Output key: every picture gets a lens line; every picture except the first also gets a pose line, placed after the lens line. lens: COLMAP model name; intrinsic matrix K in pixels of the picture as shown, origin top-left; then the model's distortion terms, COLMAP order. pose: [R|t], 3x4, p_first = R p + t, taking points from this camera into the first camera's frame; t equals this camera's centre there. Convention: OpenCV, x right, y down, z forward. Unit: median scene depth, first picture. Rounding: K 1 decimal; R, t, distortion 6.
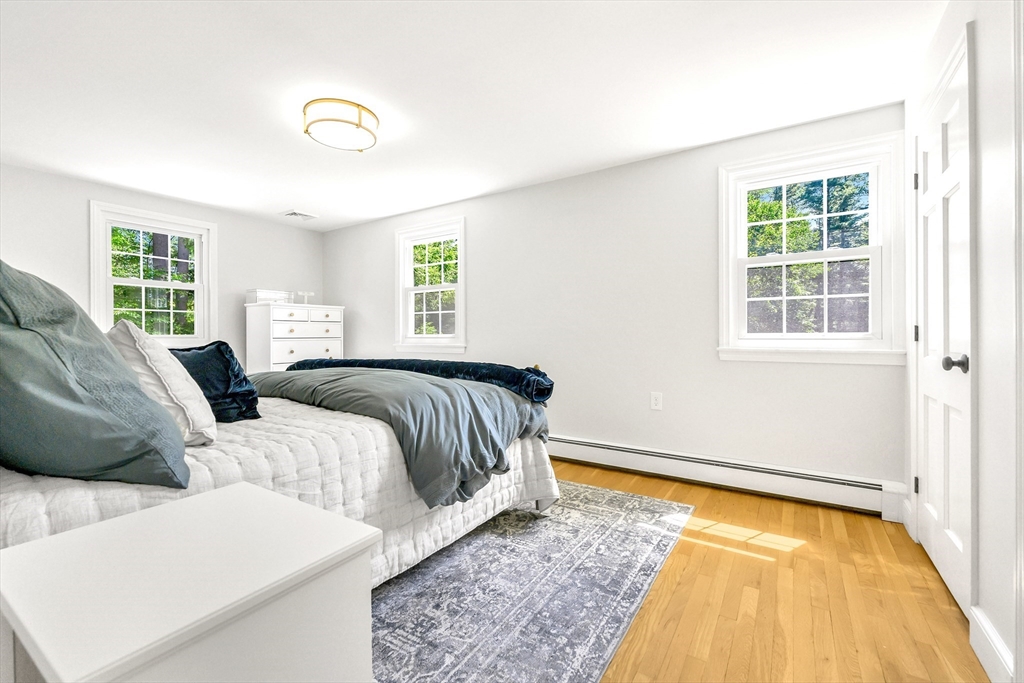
lens RADIAL K [[424.4, 0, 514.3], [0, 424.4, 341.6], [0, 0, 1]] dist [0.000052, 0.000058]
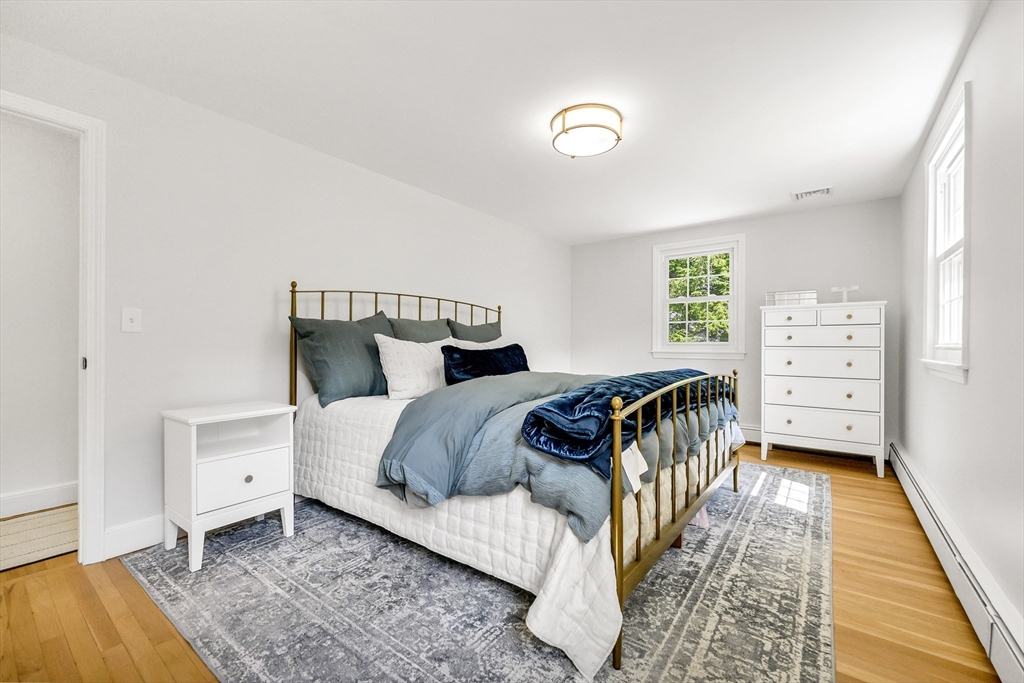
lens RADIAL K [[424.4, 0, 514.3], [0, 424.4, 341.6], [0, 0, 1]] dist [0.000052, 0.000058]
pose [[-0.063749, 0.001652, -0.997965, 0.779251], [-0.022446, 0.999743, 0.003089, -0.018231], [0.997713, 0.022597, -0.063696, 1.169512]]
